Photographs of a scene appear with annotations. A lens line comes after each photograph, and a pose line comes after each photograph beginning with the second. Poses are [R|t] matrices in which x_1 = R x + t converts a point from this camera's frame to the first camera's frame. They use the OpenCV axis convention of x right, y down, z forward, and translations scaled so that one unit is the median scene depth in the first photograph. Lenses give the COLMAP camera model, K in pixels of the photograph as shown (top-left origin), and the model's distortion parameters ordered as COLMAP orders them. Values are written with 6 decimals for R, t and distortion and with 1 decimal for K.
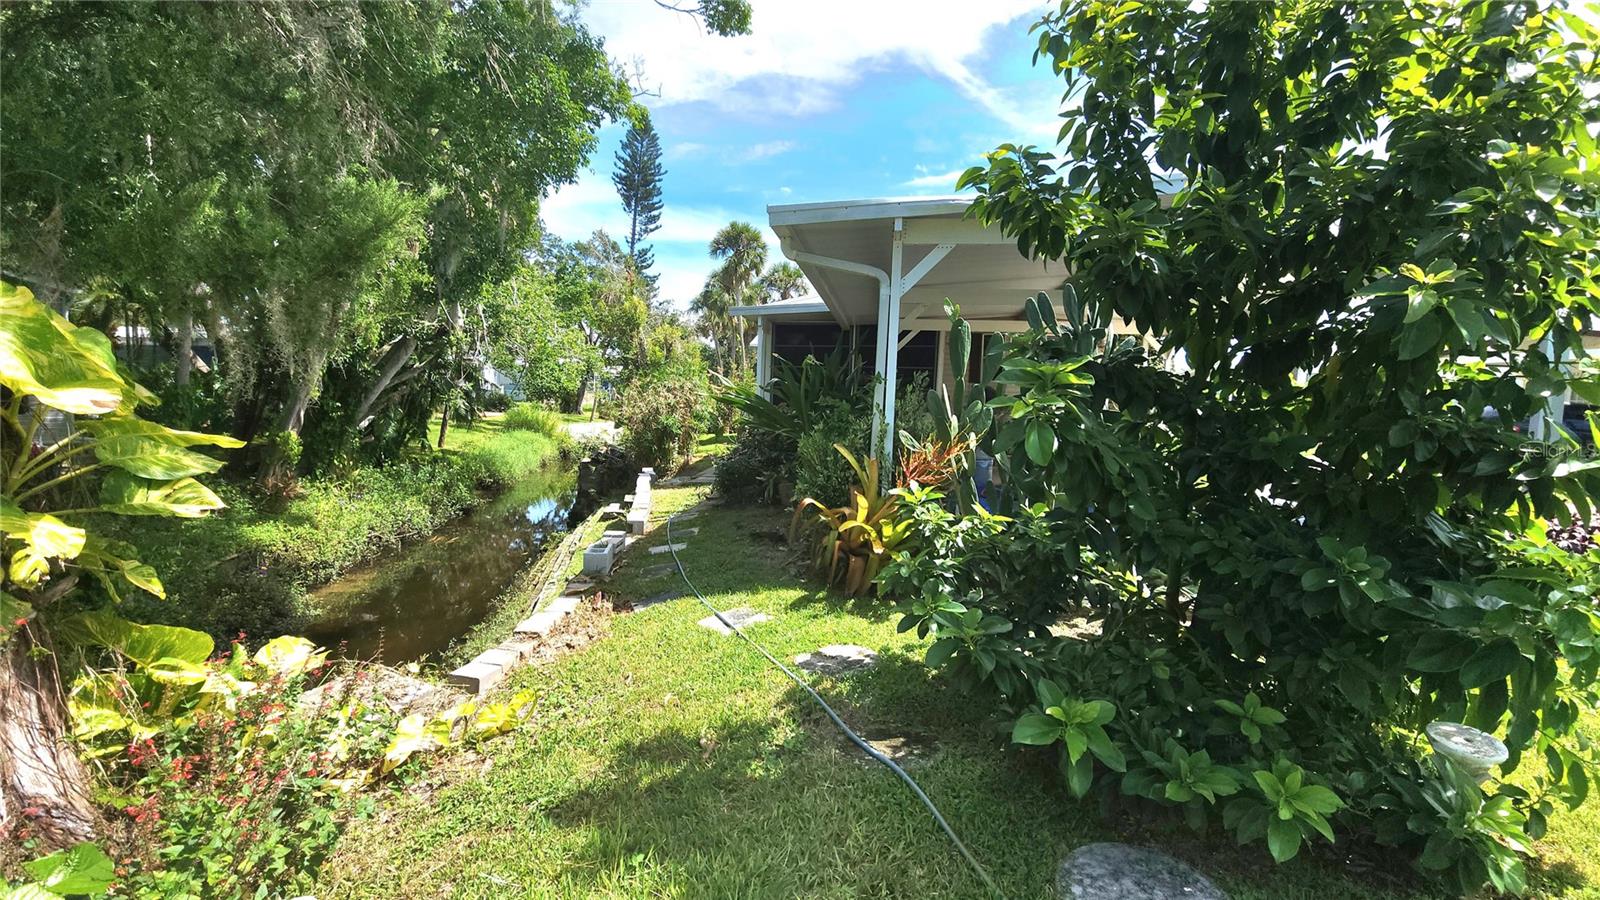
lens RADIAL K [[651.8, 0, 800.0], [0, 651.8, 450.0], [0, 0, 1]] dist [0.009251, -0.010185]
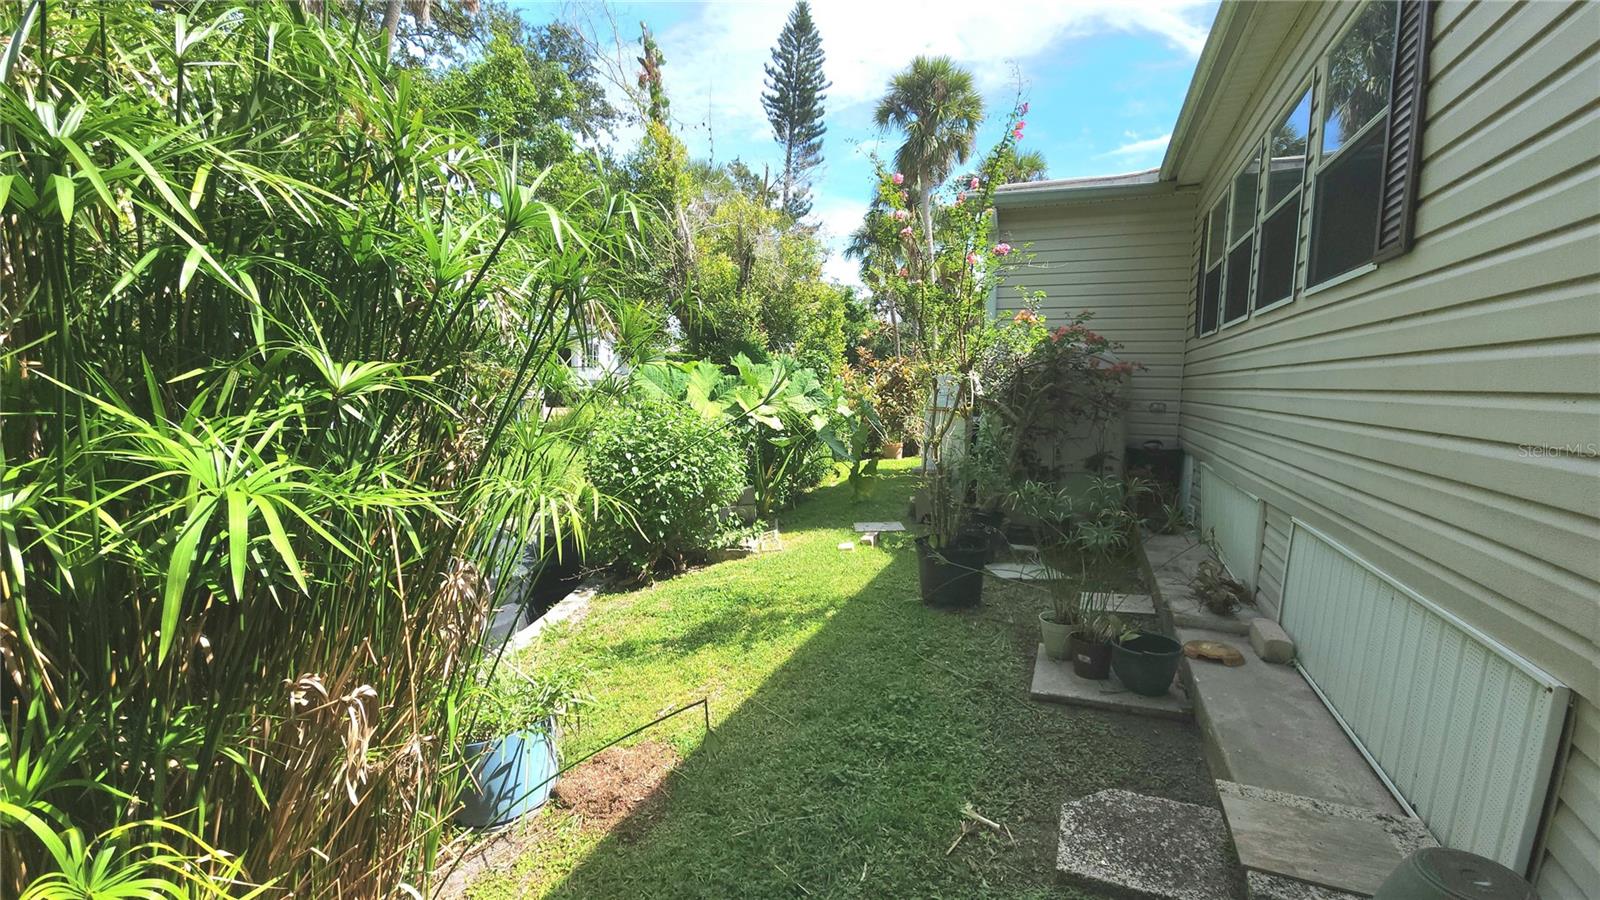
lens RADIAL K [[636.5, 0, 824.7], [0, 636.5, 453.6], [0, 0, 1]] dist [0.000227, -0.009034]
pose [[0.969149, 0.013895, -0.246082, -0.217322], [-0.009129, 0.999748, 0.020495, -0.157684], [0.246305, -0.017616, 0.969032, 2.341504]]
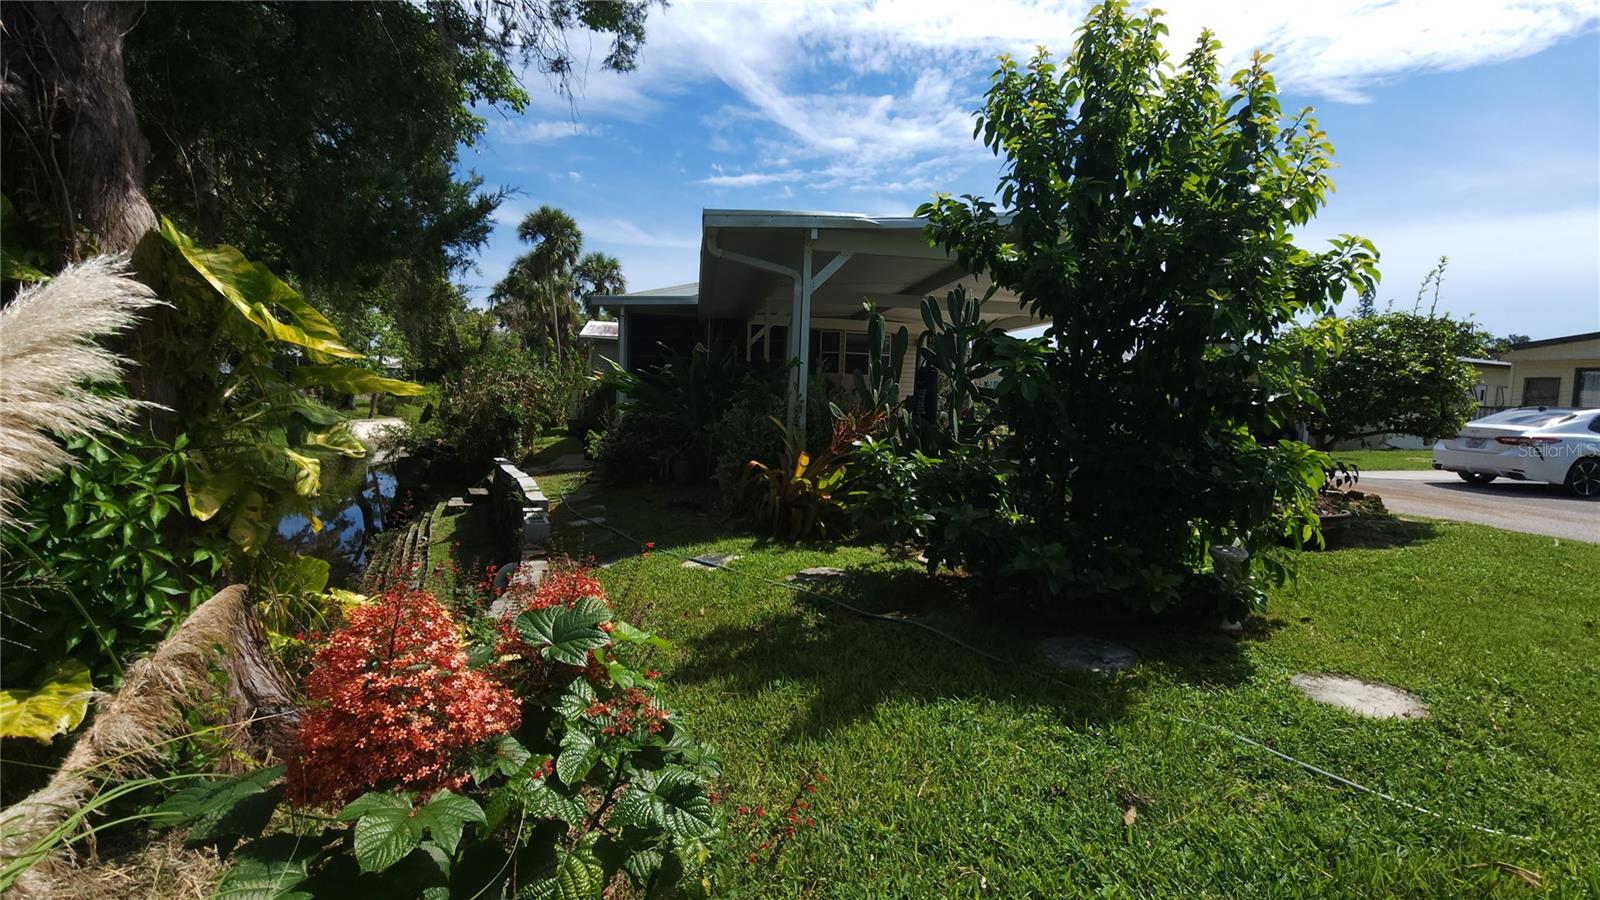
lens RADIAL K [[651.8, 0, 800.0], [0, 651.8, 450.0], [0, 0, 1]] dist [0.009251, -0.010185]
pose [[0.954132, -0.021067, 0.298643, -0.190941], [0.019918, 0.999778, 0.006888, 0.035402], [-0.298722, -0.000624, 0.954340, -0.113118]]
